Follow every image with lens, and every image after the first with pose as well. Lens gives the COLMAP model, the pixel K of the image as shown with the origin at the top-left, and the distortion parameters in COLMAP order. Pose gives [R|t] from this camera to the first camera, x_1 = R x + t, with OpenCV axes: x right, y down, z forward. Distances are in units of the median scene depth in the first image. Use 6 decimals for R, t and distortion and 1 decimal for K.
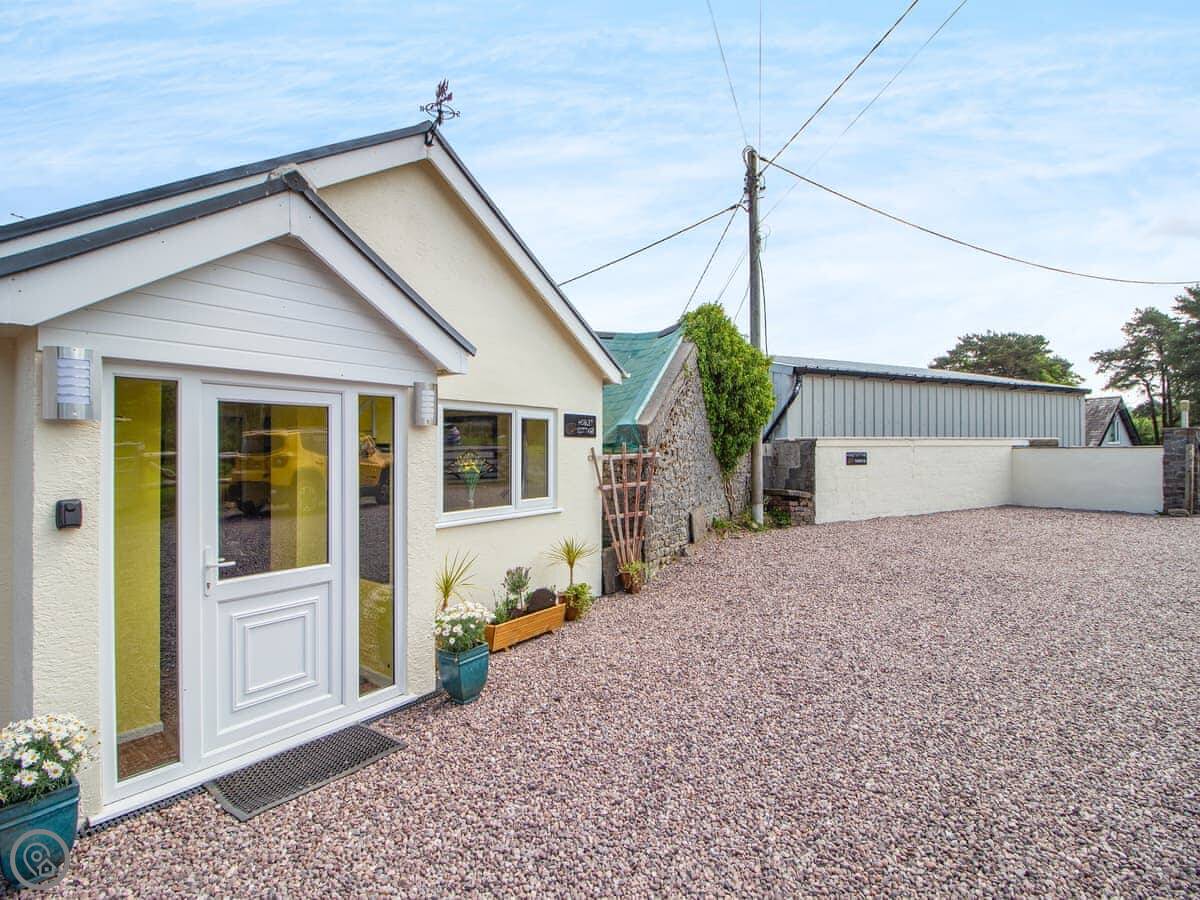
lens RADIAL K [[572.9, 0, 633.9], [0, 572.9, 445.6], [0, 0, 1]] dist [-0.005688, -0.008425]
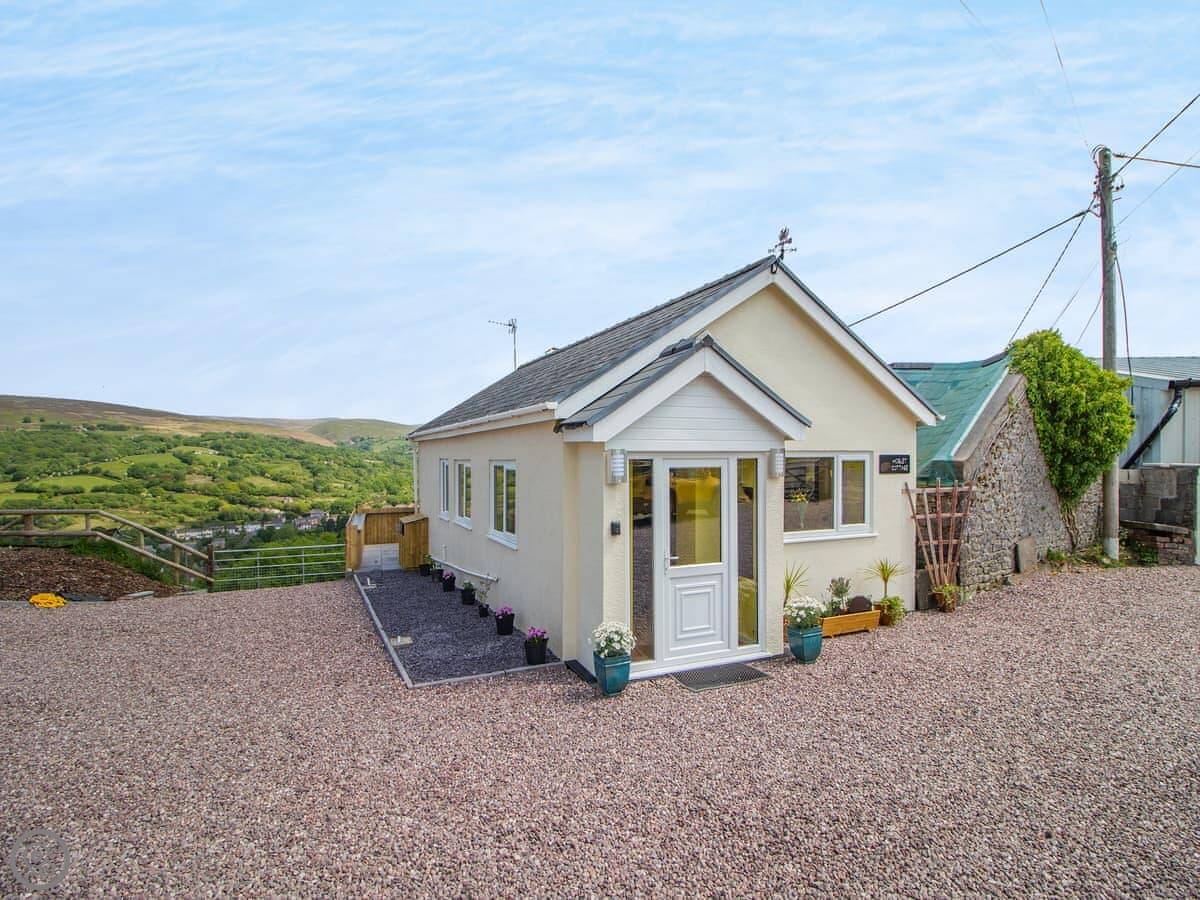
lens RADIAL K [[568.3, 0, 599.8], [0, 568.3, 471.8], [0, 0, 1]] dist [0.002020, -0.013957]
pose [[0.838105, 0.005439, -0.545482, 0.033717], [0.010991, 0.999579, 0.026853, -0.054170], [0.545399, -0.028501, 0.837692, -0.293465]]
